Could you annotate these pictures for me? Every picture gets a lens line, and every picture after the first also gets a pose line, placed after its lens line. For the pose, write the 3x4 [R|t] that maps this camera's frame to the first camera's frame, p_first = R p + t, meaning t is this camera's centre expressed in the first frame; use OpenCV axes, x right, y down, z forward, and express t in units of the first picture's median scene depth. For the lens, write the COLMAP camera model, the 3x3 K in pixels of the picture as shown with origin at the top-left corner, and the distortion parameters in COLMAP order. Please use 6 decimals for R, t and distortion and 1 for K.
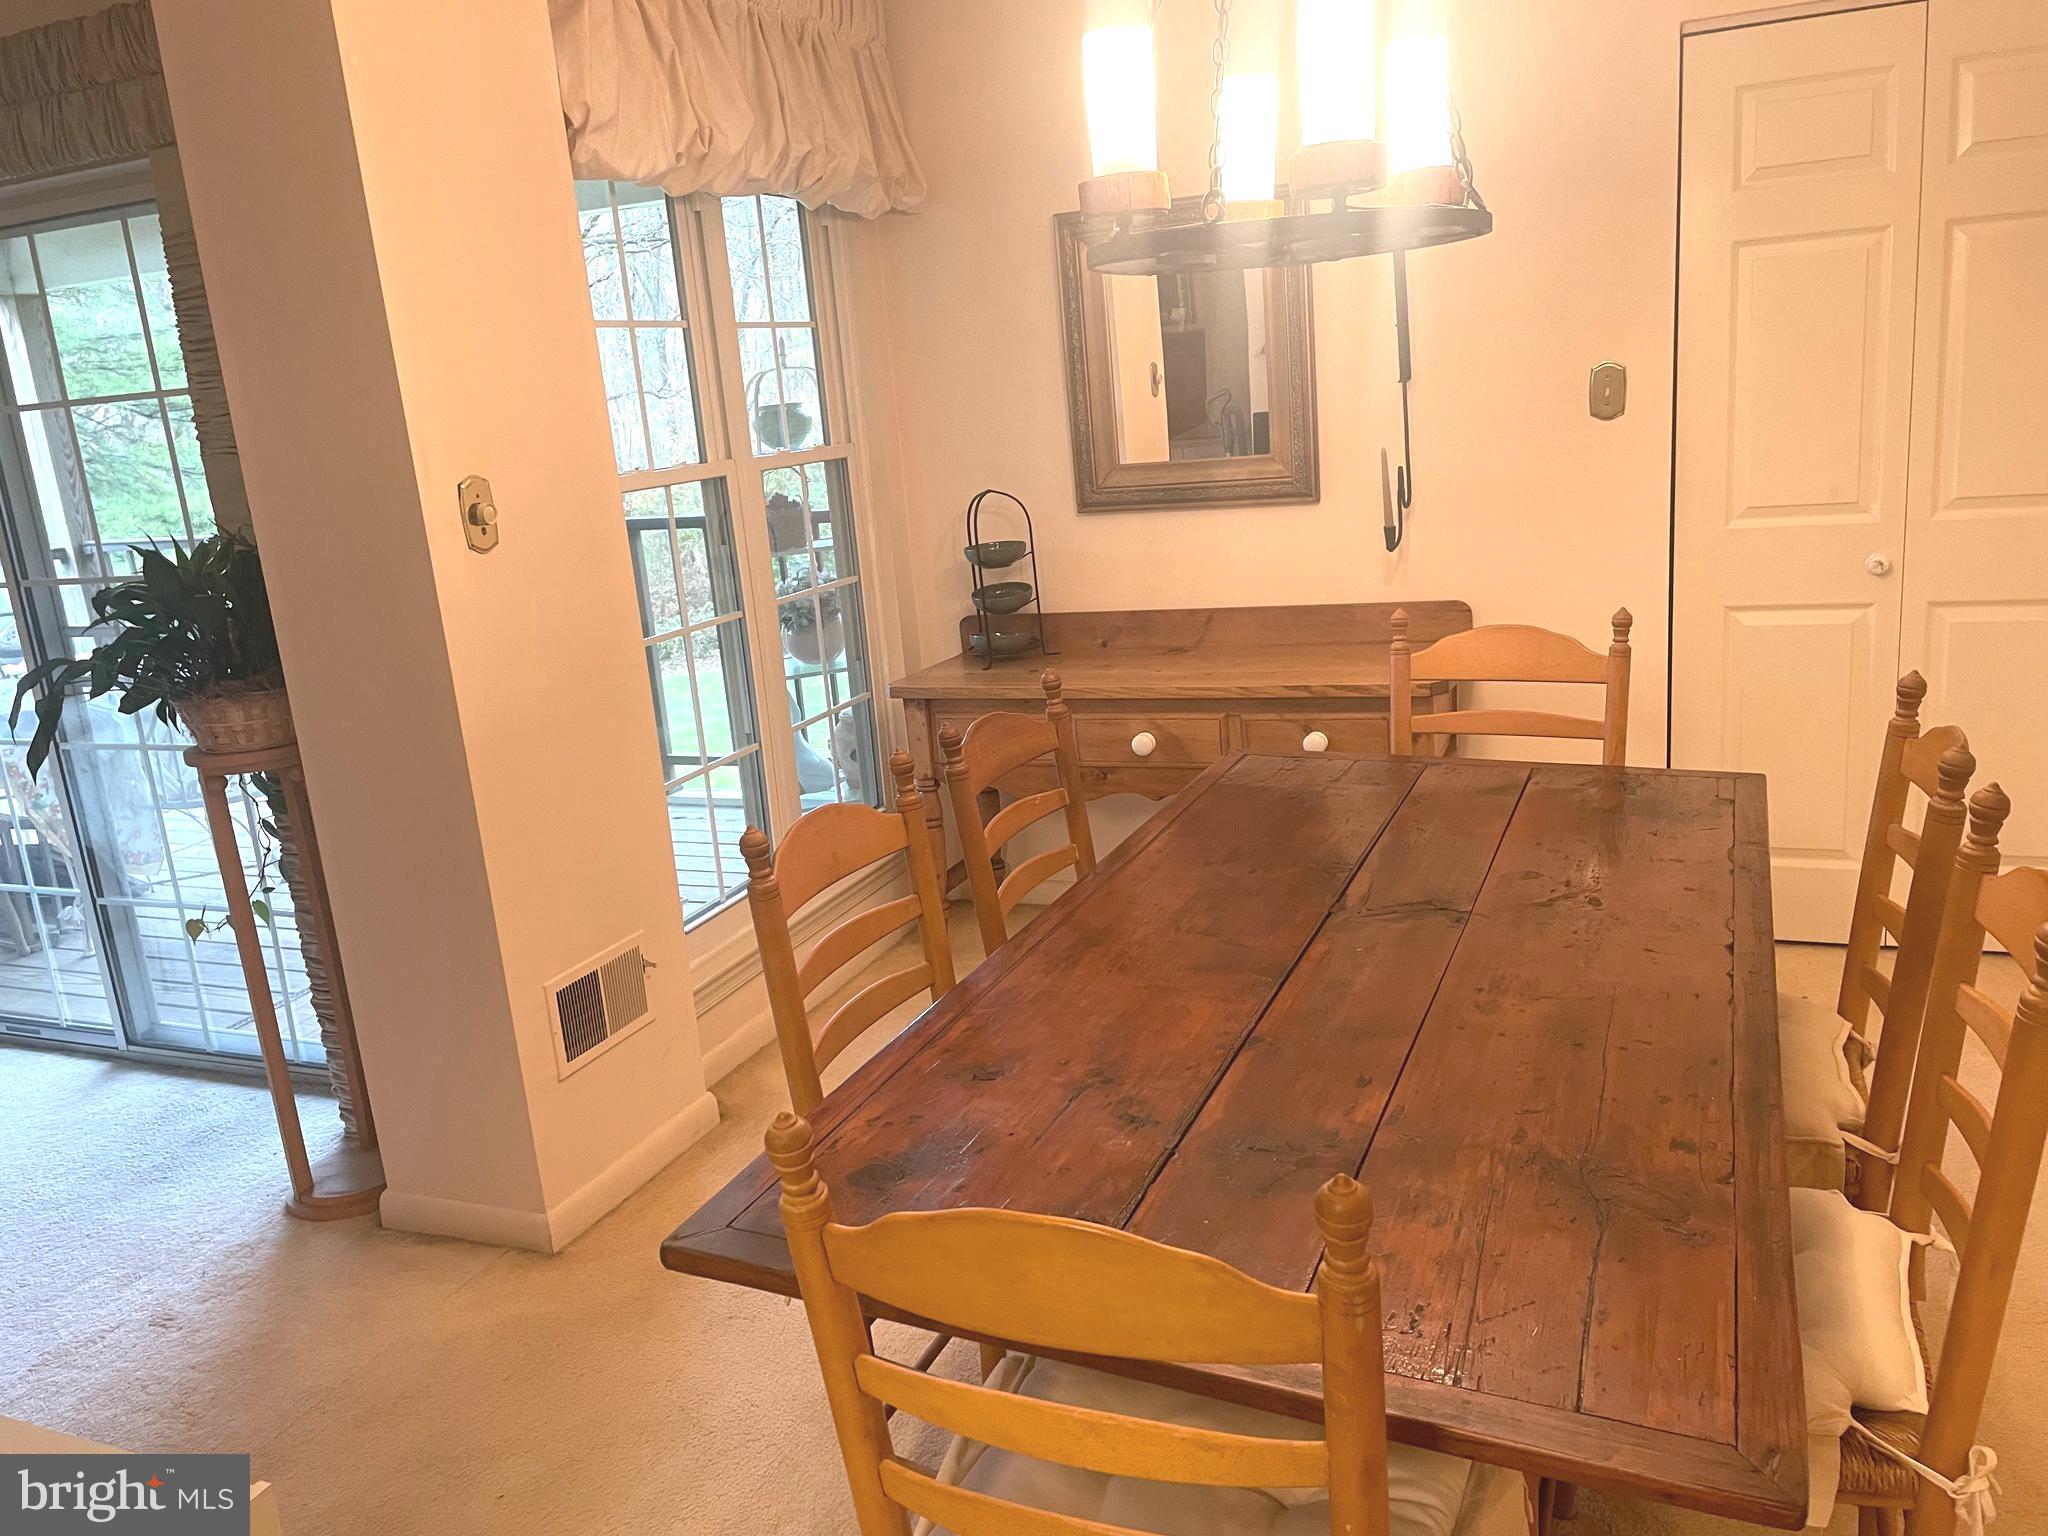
lens RADIAL K [[1545.5, 0, 1024.0], [0, 1545.5, 768.0], [0, 0, 1]] dist [0.086329, -0.123617]
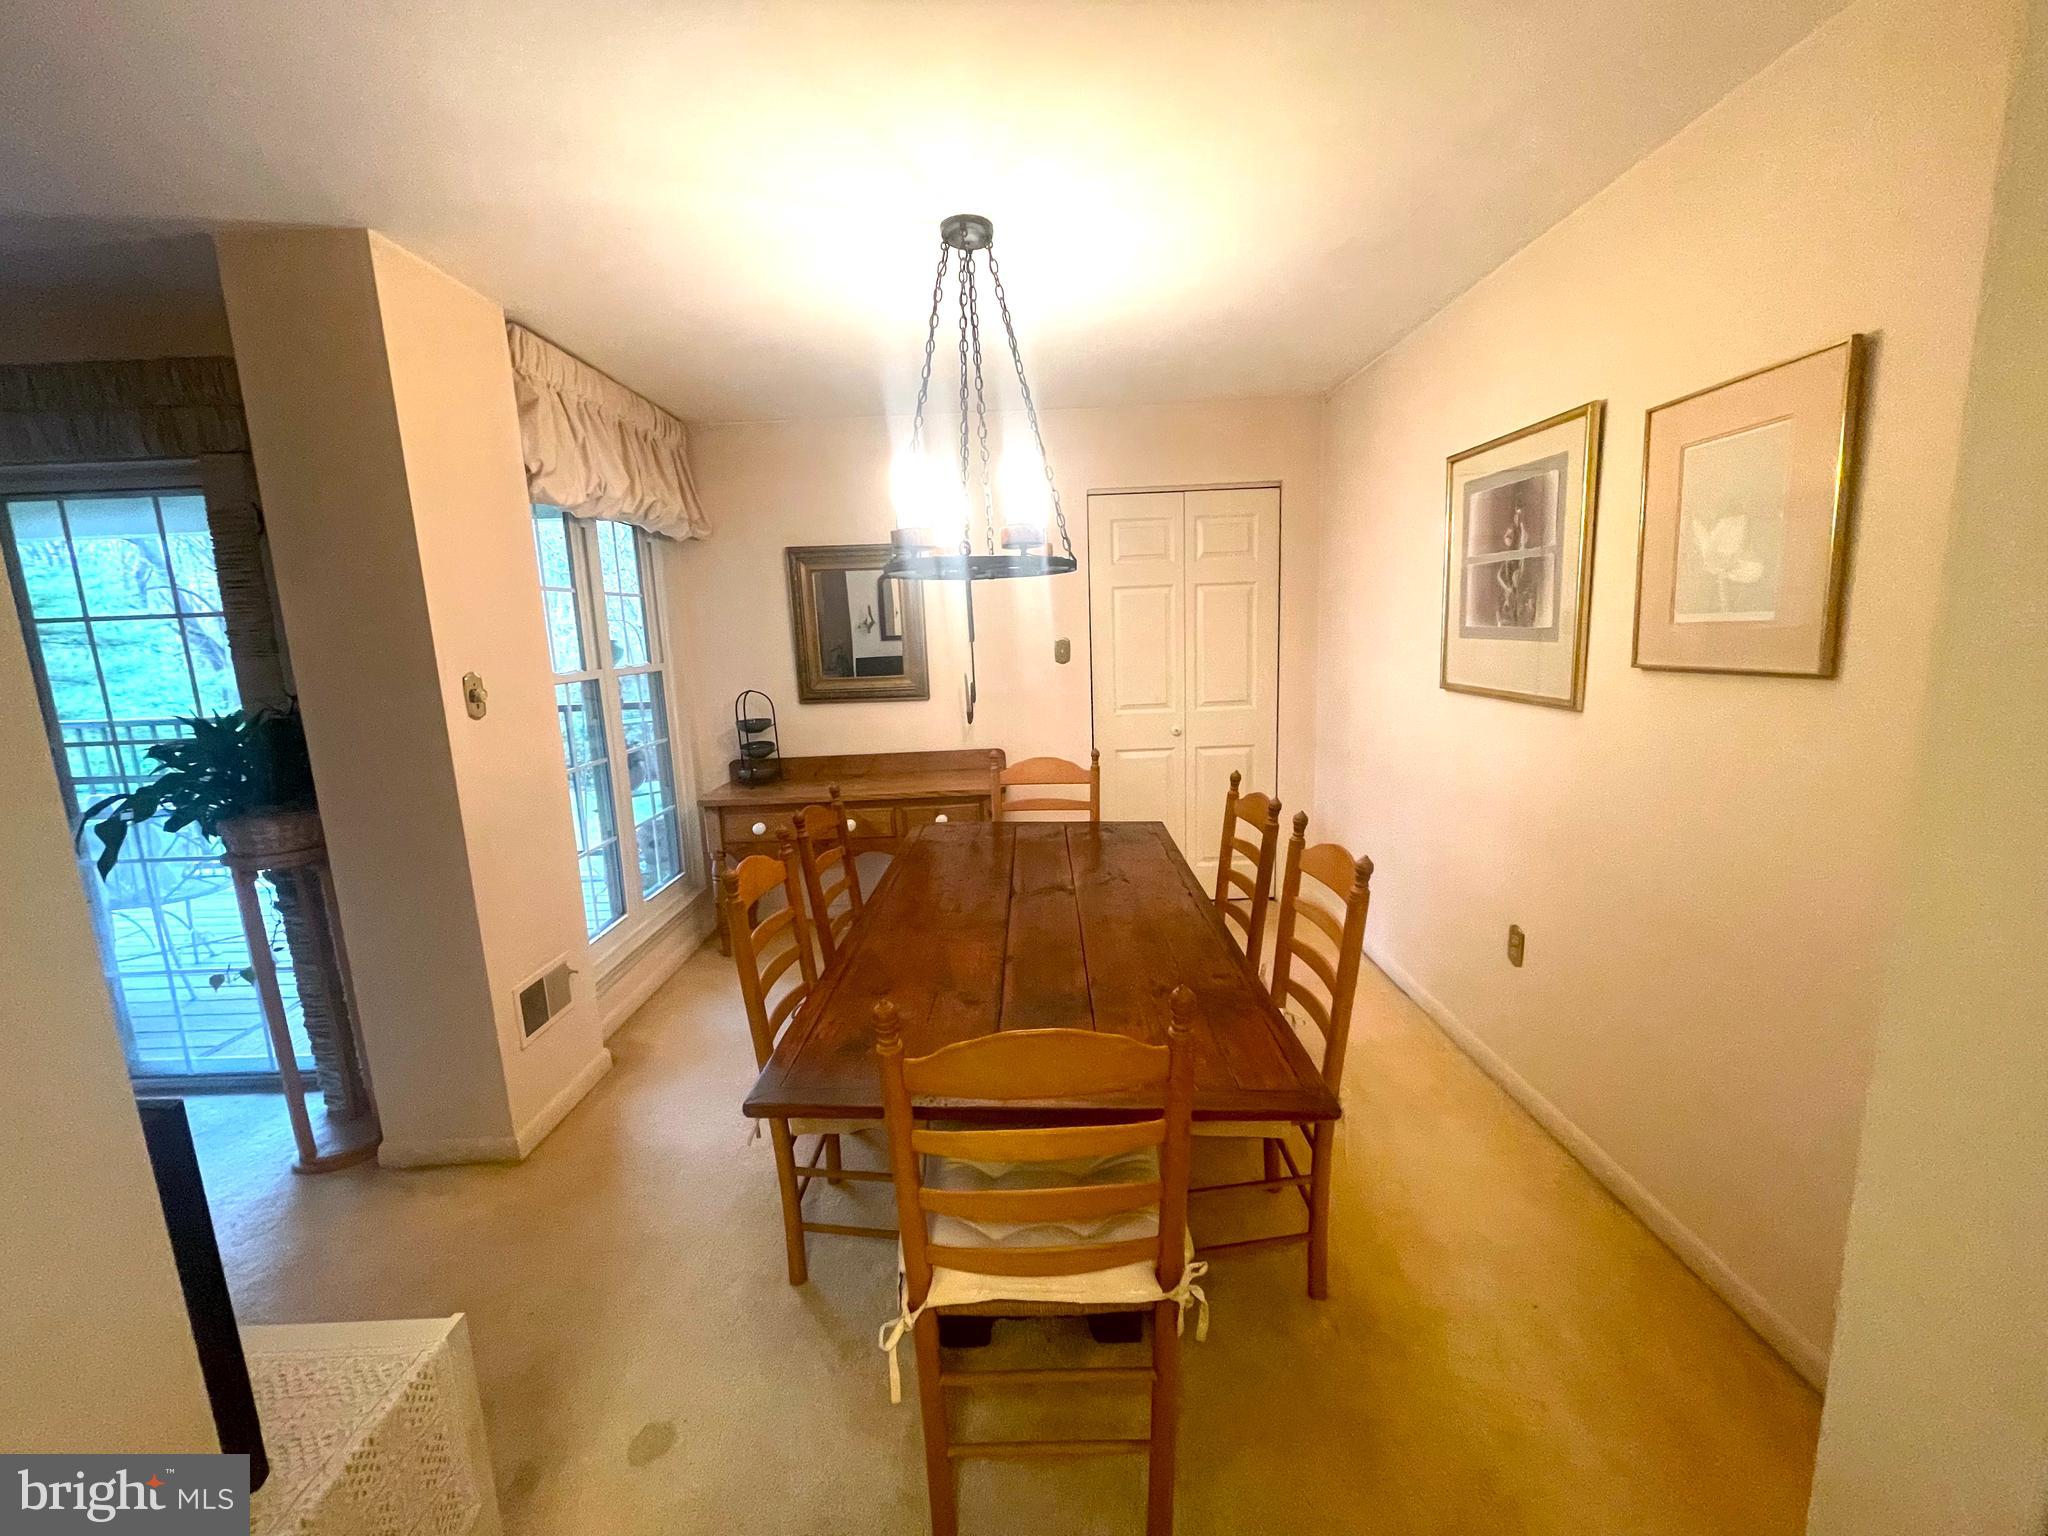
lens RADIAL K [[824.0, 0, 1023.9], [0, 824.0, 772.7], [0, 0, 1]] dist [-0.011134, -0.000251]
pose [[0.914904, -0.020803, 0.403135, -0.145987], [0.058362, 0.994995, -0.081107, 0.015571], [-0.399430, 0.097733, 0.911539, 0.007367]]
